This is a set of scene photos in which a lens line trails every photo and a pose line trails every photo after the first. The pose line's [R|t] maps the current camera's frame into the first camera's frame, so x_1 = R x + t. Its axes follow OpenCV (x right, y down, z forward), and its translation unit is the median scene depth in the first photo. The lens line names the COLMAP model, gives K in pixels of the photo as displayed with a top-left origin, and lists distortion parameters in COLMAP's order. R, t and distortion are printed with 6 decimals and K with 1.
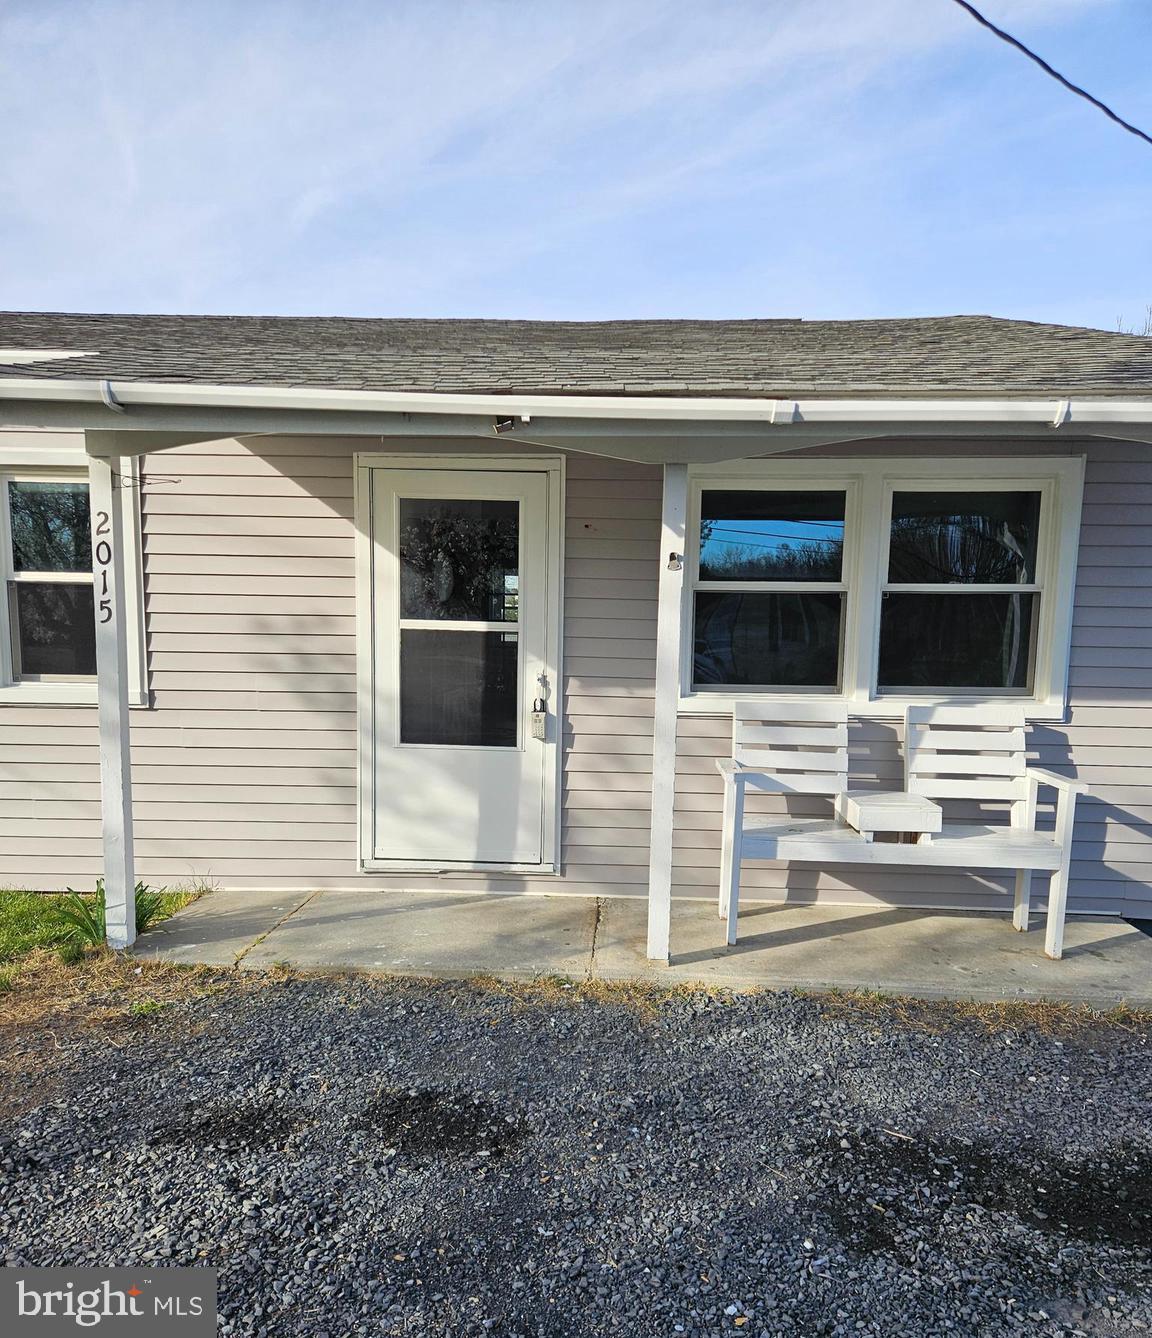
lens RADIAL K [[976.8, 0, 580.2], [0, 976.8, 679.2], [0, 0, 1]] dist [0.051523, -0.021498]
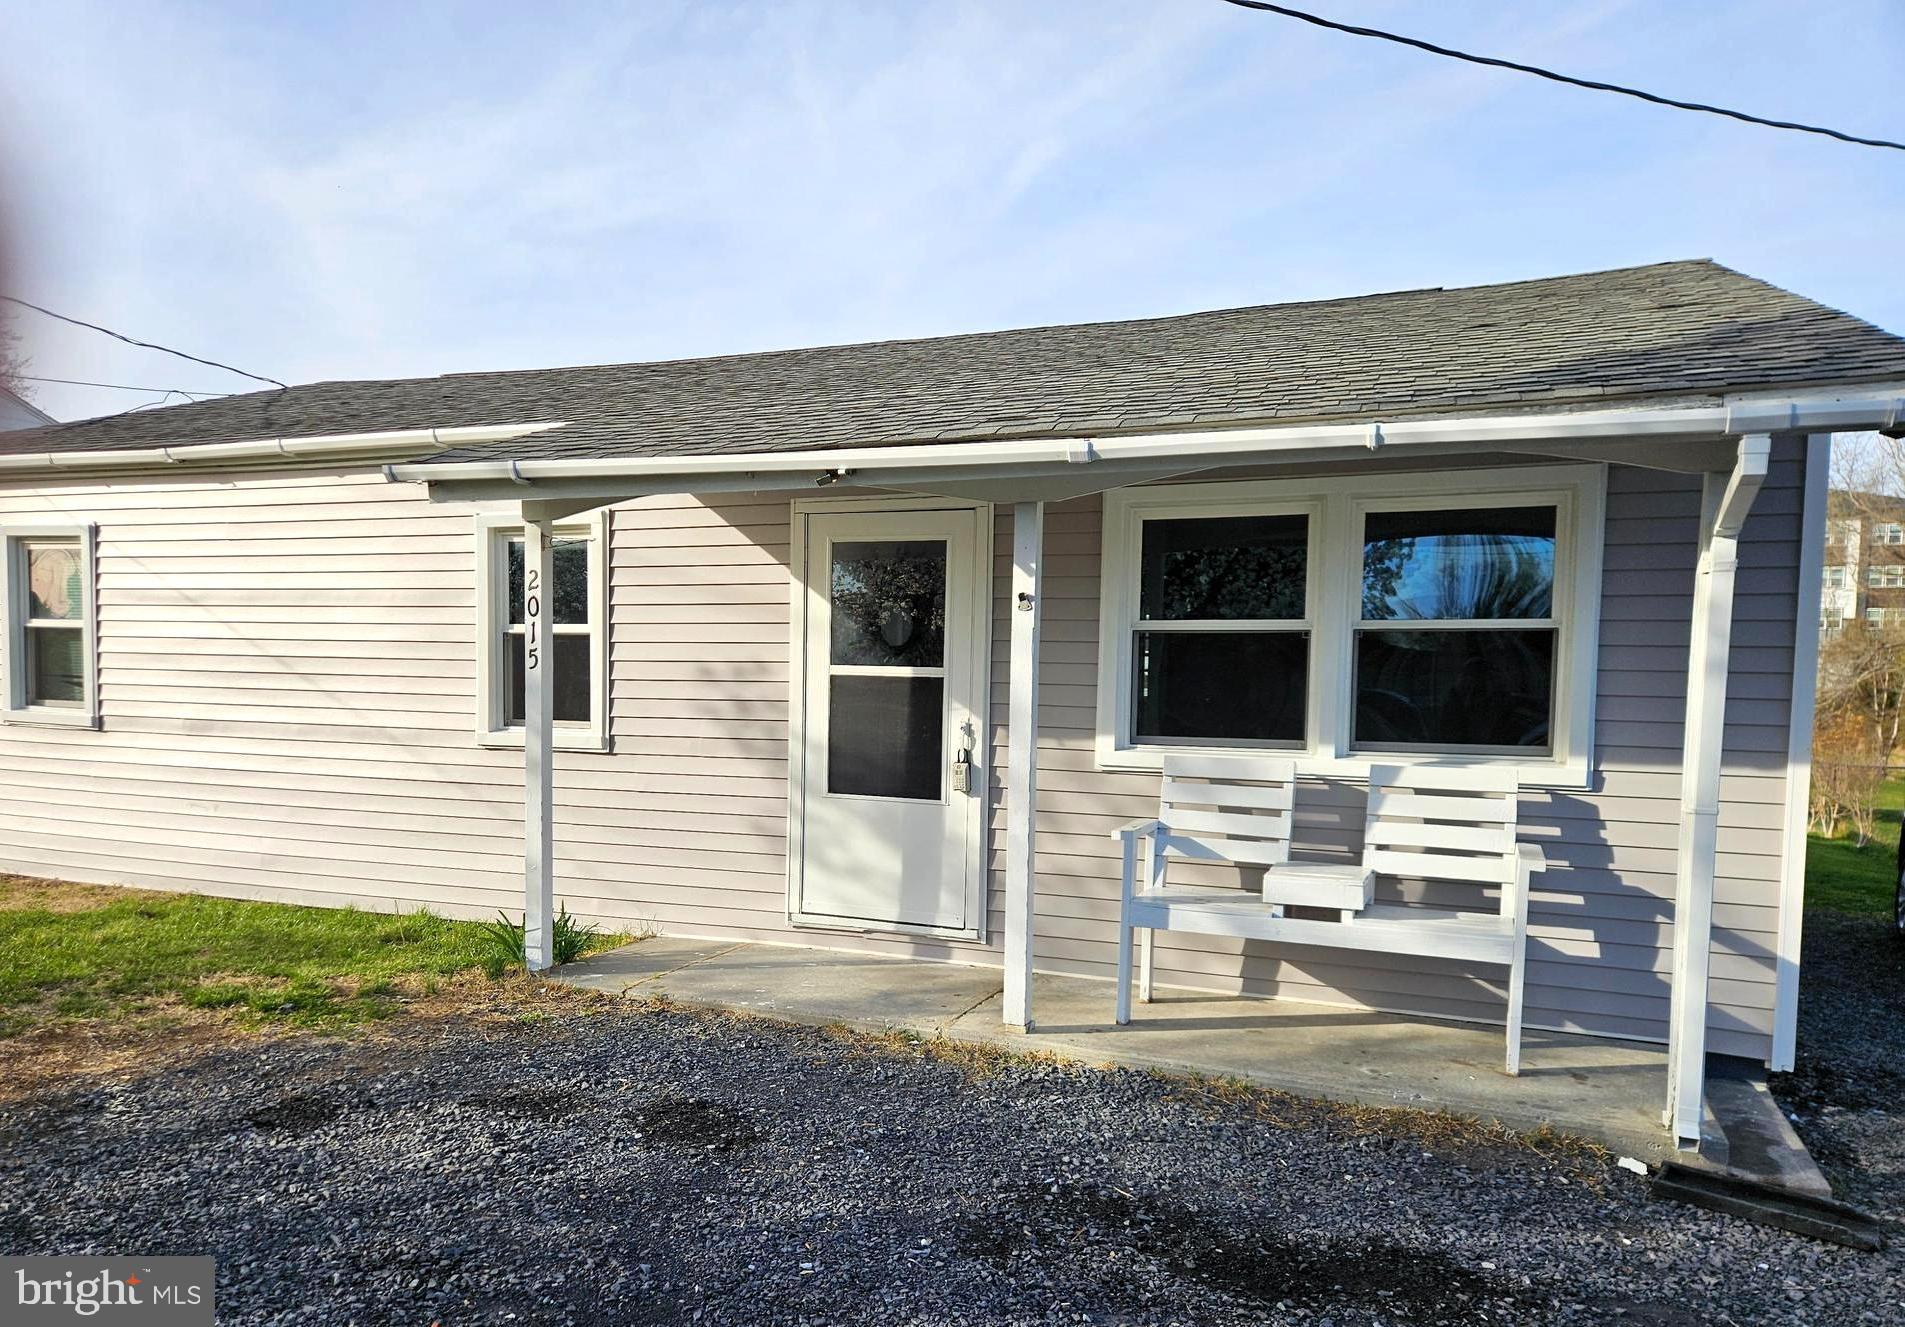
lens RADIAL K [[1313.1, 0, 952.1], [0, 1313.1, 656.3], [0, 0, 1]] dist [0.051120, 0.002700]
pose [[0.942575, -0.007578, -0.333909, 0.394165], [-0.017060, 0.997345, -0.070792, 0.021824], [0.333559, 0.072423, 0.939943, -0.202550]]
